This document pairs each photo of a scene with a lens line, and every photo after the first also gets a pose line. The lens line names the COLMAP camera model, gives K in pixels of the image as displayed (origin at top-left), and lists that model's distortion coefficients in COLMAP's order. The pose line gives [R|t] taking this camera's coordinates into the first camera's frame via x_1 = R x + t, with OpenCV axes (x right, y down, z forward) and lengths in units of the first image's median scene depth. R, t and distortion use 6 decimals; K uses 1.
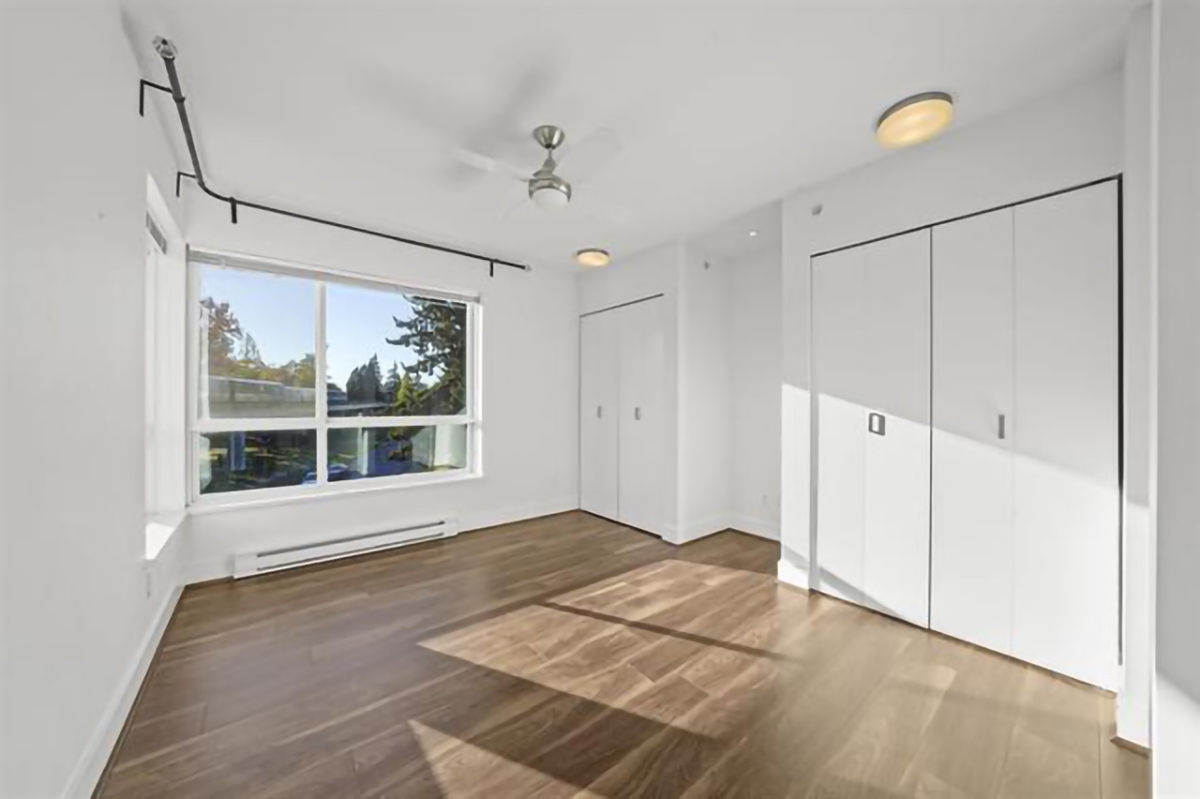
lens RADIAL K [[415.0, 0, 595.2], [0, 415.0, 403.7], [0, 0, 1]] dist [-0.013289, 0.000076]
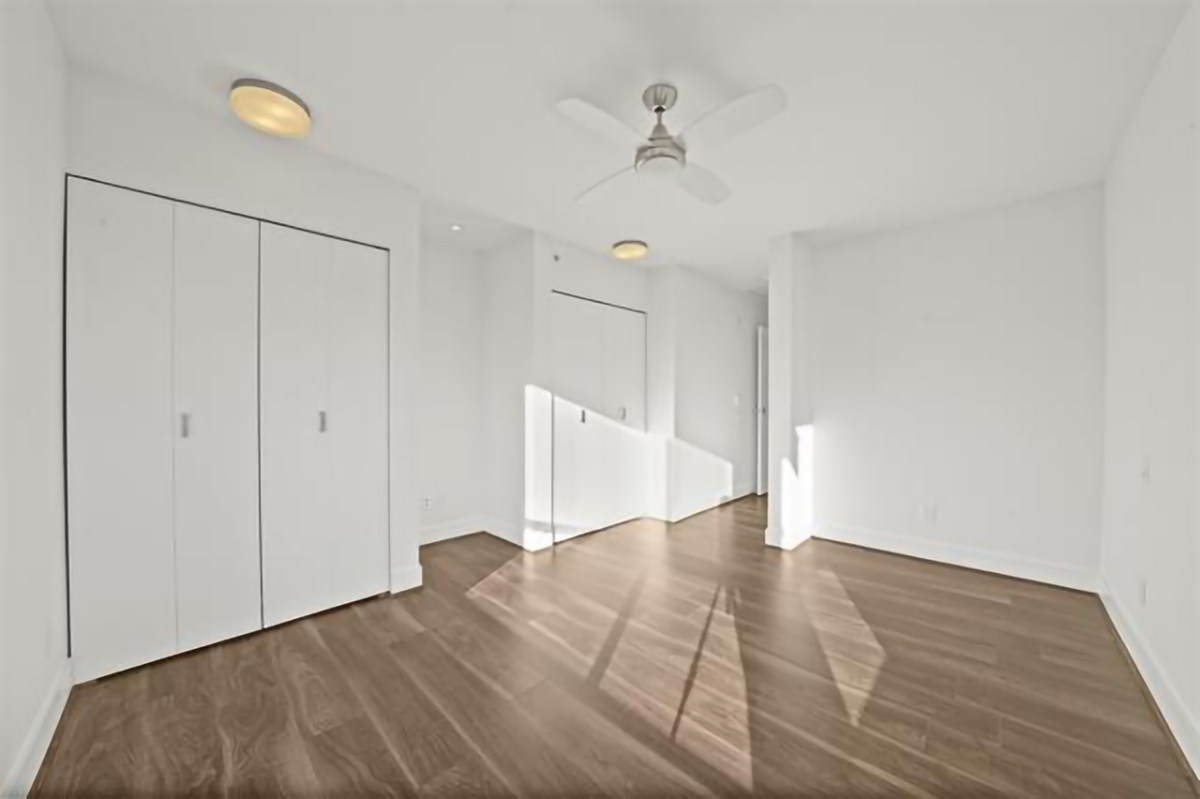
lens RADIAL K [[415.0, 0, 593.8], [0, 415.0, 396.9], [0, 0, 1]] dist [-0.013289, 0.000076]
pose [[-0.101154, 0.001888, 0.994869, -0.762798], [0.001677, 0.999997, -0.001727, -0.014068], [-0.994869, 0.001493, -0.101157, 0.956526]]
